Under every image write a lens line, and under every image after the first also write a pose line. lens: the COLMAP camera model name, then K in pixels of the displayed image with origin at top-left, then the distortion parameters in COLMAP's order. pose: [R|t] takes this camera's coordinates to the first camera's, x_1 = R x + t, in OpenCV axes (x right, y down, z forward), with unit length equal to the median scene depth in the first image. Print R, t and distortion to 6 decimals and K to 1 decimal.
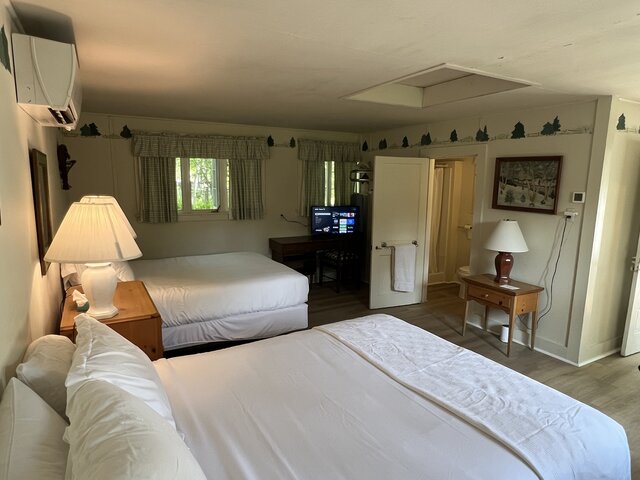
lens RADIAL K [[397.5, 0, 320.0], [0, 397.5, 240.0], [0, 0, 1]] dist [0.057725, -0.000346]
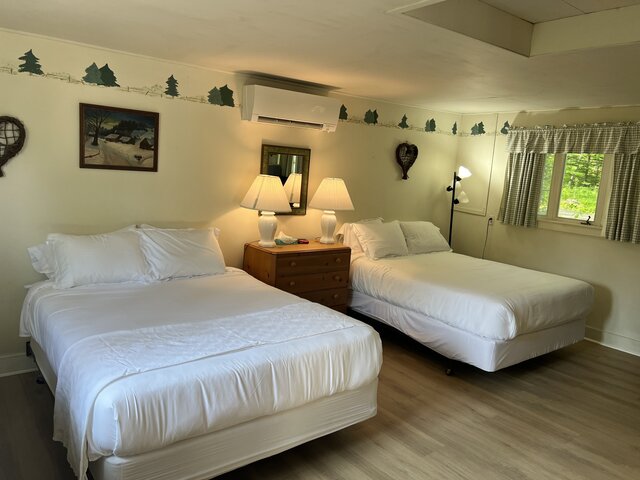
lens RADIAL K [[481.6, 0, 320.0], [0, 481.6, 240.0], [0, 0, 1]] dist [0.064088, -0.083115]
pose [[0.154904, 0.151226, -0.976287, 0.845536], [-0.218976, 0.968890, 0.115336, -0.057709], [0.963356, 0.195917, 0.183200, 0.548129]]
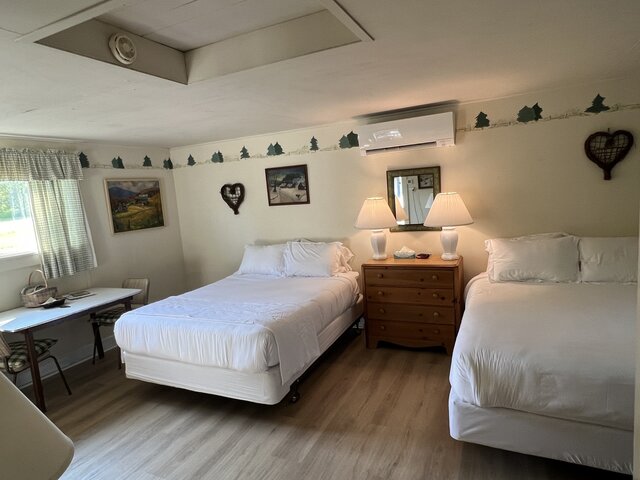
lens RADIAL K [[396.9, 0, 320.0], [0, 396.9, 240.0], [0, 0, 1]] dist [-0.001899, -0.001492]
pose [[-0.810003, 0.127008, -0.572507, 0.632622], [-0.022000, 0.968996, 0.246093, -0.136747], [0.586013, 0.211931, -0.782096, 1.016234]]
